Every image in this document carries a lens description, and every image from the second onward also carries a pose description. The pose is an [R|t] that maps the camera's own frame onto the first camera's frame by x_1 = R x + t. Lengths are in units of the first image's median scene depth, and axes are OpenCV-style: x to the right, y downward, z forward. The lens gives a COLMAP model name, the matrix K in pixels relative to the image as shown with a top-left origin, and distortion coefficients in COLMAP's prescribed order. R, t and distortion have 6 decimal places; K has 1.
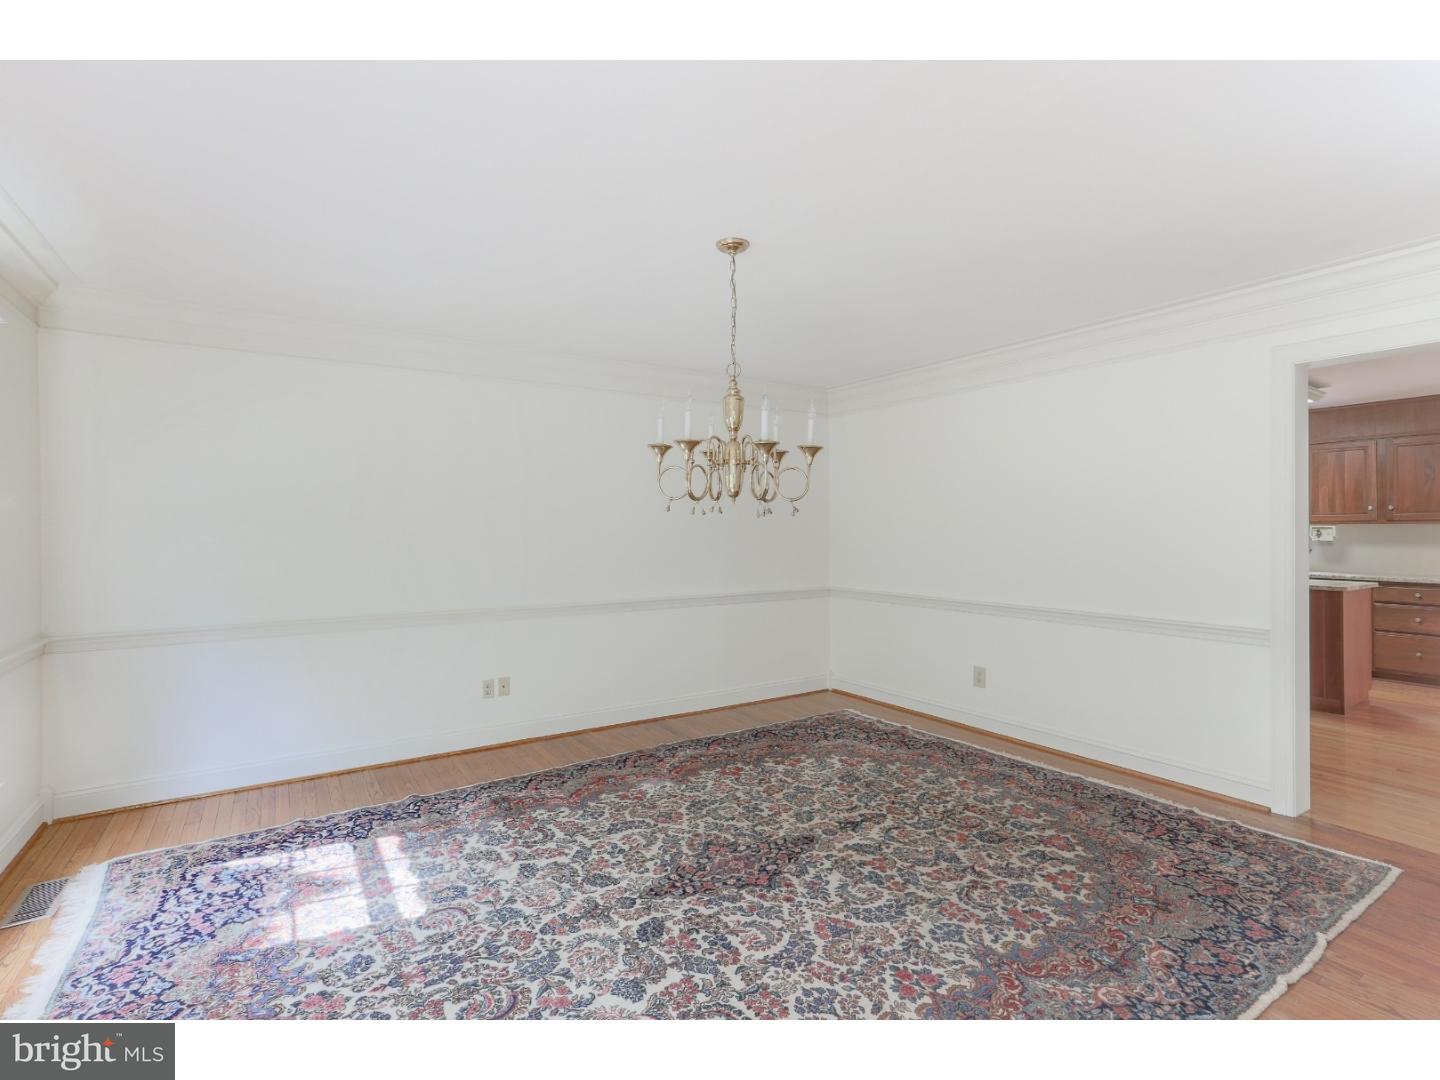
lens RADIAL K [[719.2, 0, 728.9], [0, 719.2, 528.1], [0, 0, 1]] dist [-0.032183, 0.025839]
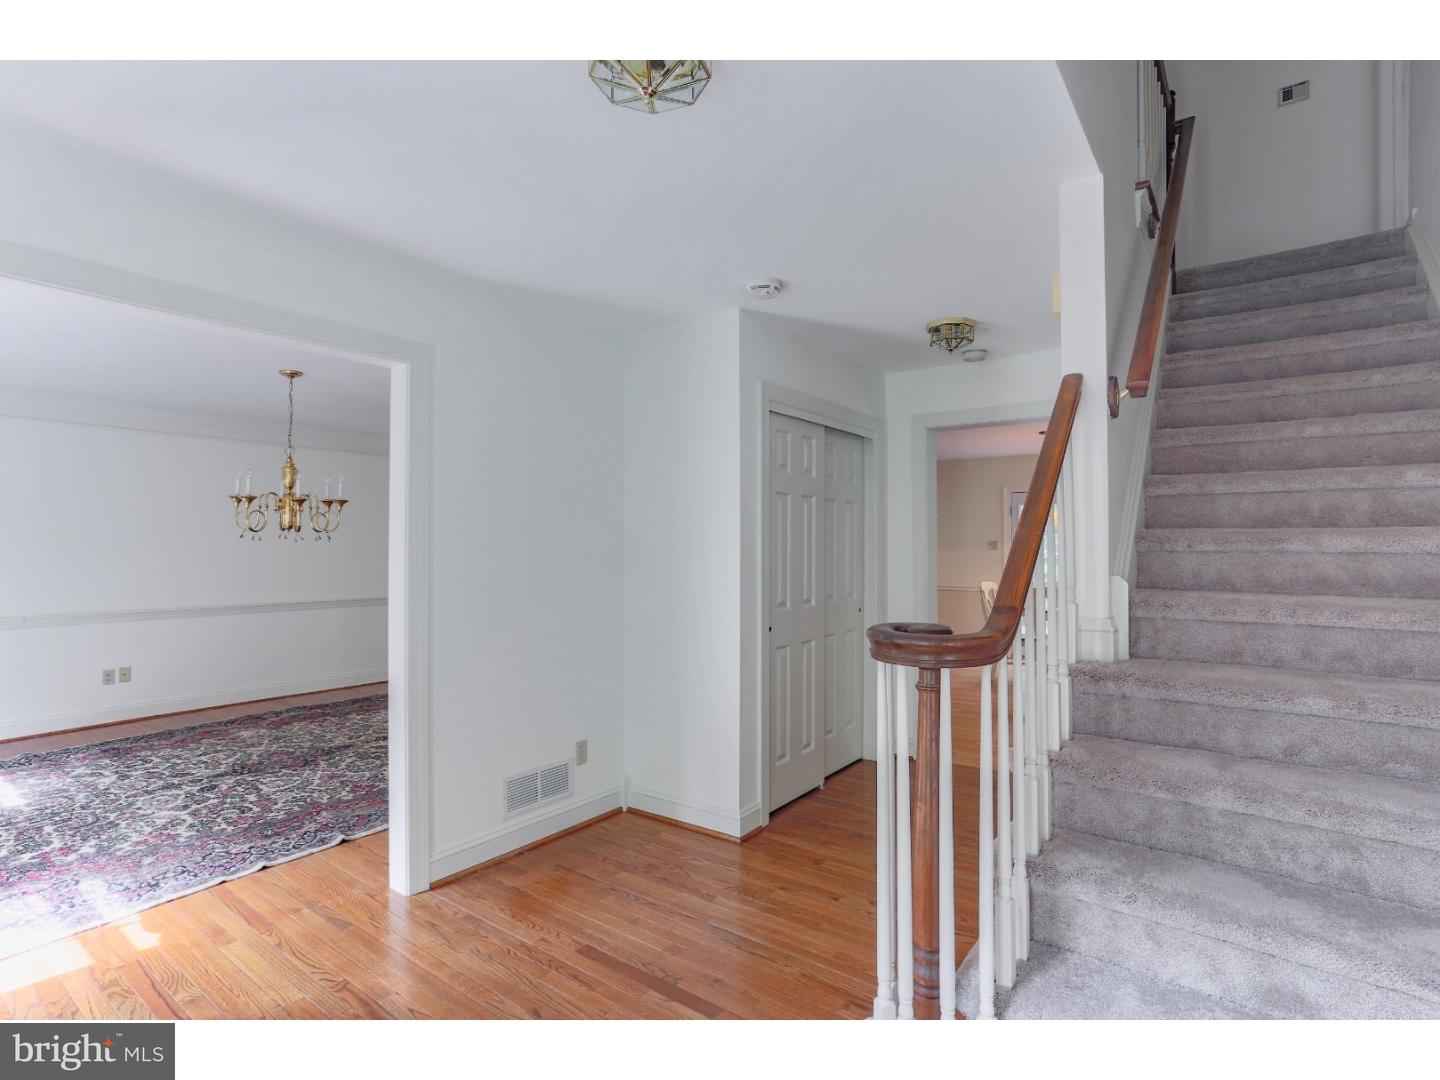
lens RADIAL K [[719.2, 0, 728.9], [0, 719.2, 528.1], [0, 0, 1]] dist [-0.032183, 0.025839]
pose [[0.937394, 0.012645, 0.348041, 0.418989], [-0.004874, 0.999719, -0.023195, -0.015589], [-0.348236, 0.020047, 0.937192, -0.940315]]
